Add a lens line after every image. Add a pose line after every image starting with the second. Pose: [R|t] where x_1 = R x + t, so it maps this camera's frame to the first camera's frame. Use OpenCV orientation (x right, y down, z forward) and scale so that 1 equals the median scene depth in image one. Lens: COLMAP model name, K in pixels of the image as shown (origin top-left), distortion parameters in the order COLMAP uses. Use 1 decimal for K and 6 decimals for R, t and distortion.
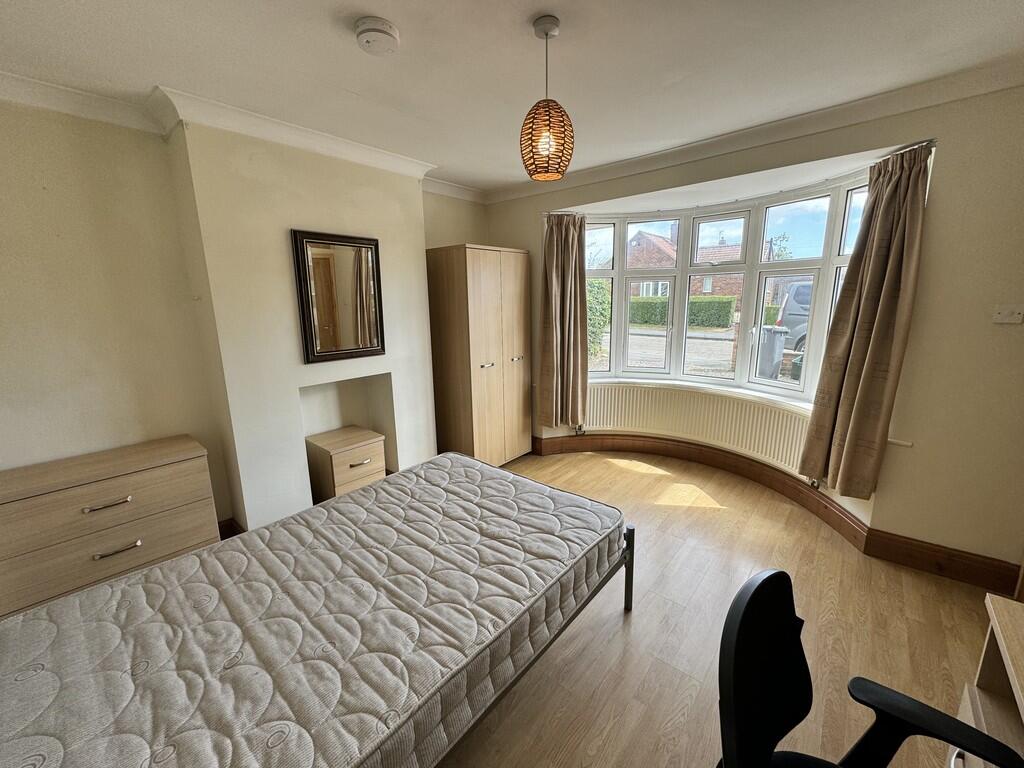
lens RADIAL K [[408.3, 0, 518.8], [0, 408.3, 382.8], [0, 0, 1]] dist [-0.001988, -0.000149]
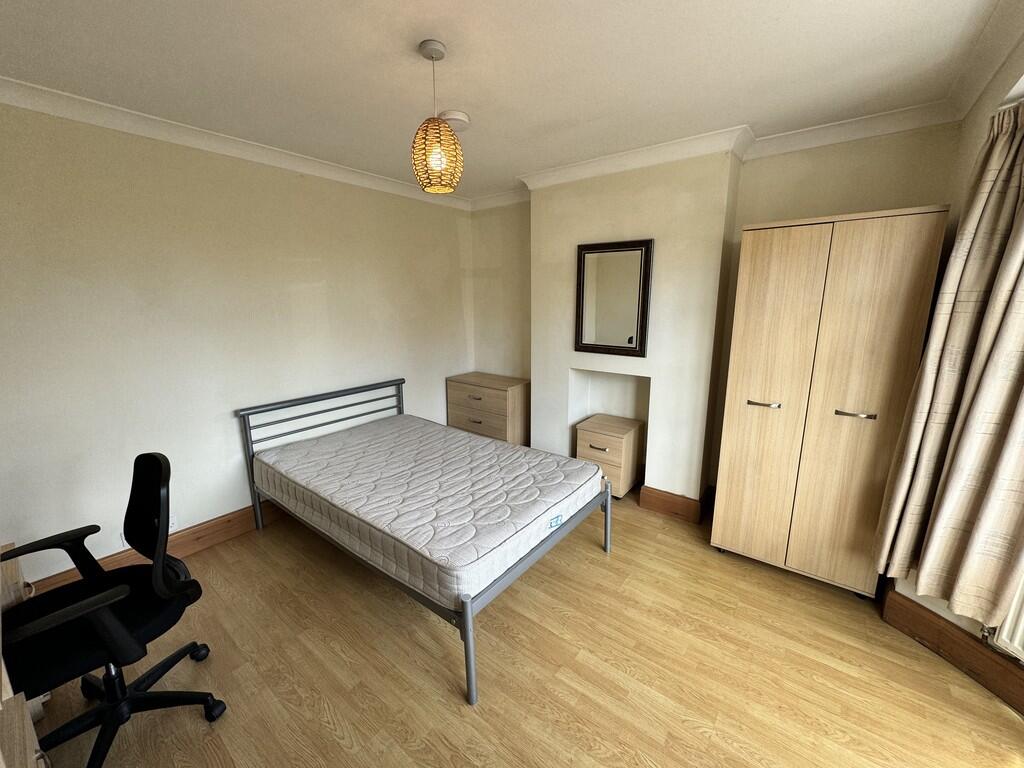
lens RADIAL K [[408.3, 0, 512.9], [0, 408.3, 385.4], [0, 0, 1]] dist [-0.001988, -0.000149]
pose [[0.032813, 0.221159, -0.974686, 0.751320], [-0.200340, 0.956874, 0.210373, -0.176452], [0.979177, 0.188366, 0.075704, 0.750111]]
